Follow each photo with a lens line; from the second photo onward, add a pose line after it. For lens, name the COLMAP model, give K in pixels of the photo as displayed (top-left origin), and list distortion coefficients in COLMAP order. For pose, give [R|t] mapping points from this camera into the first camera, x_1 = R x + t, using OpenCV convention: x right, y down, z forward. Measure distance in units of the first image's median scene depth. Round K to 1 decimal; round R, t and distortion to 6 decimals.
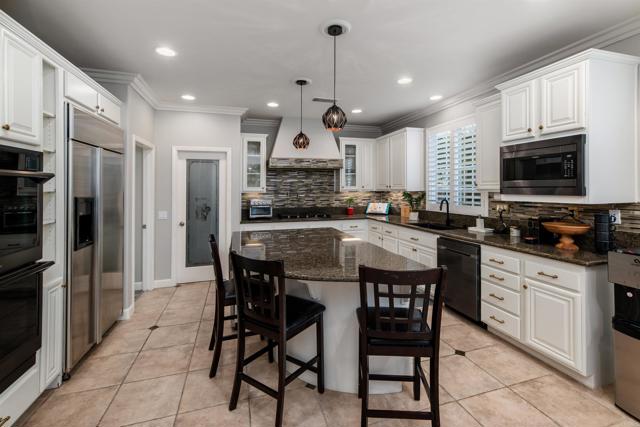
lens RADIAL K [[286.3, 0, 321.5], [0, 286.3, 182.7], [0, 0, 1]] dist [-0.000631, -0.000192]
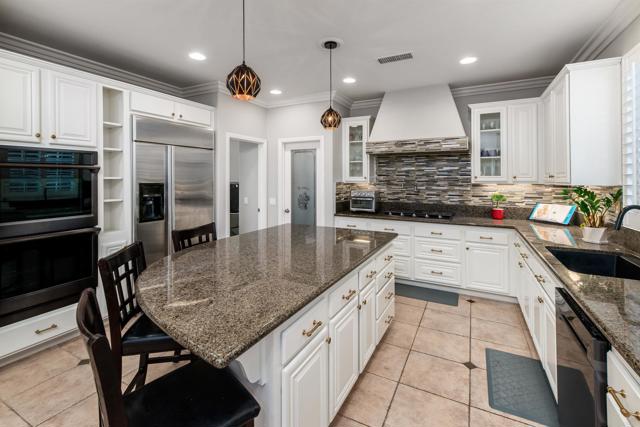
lens RADIAL K [[292.5, 0, 321.4], [0, 292.5, 174.3], [0, 0, 1]] dist [0.000666, -0.000359]
pose [[0.715941, -0.002412, -0.698156, 0.325709], [0.005924, 0.999979, 0.002620, 0.004705], [0.698136, -0.006012, 0.715940, 0.267786]]
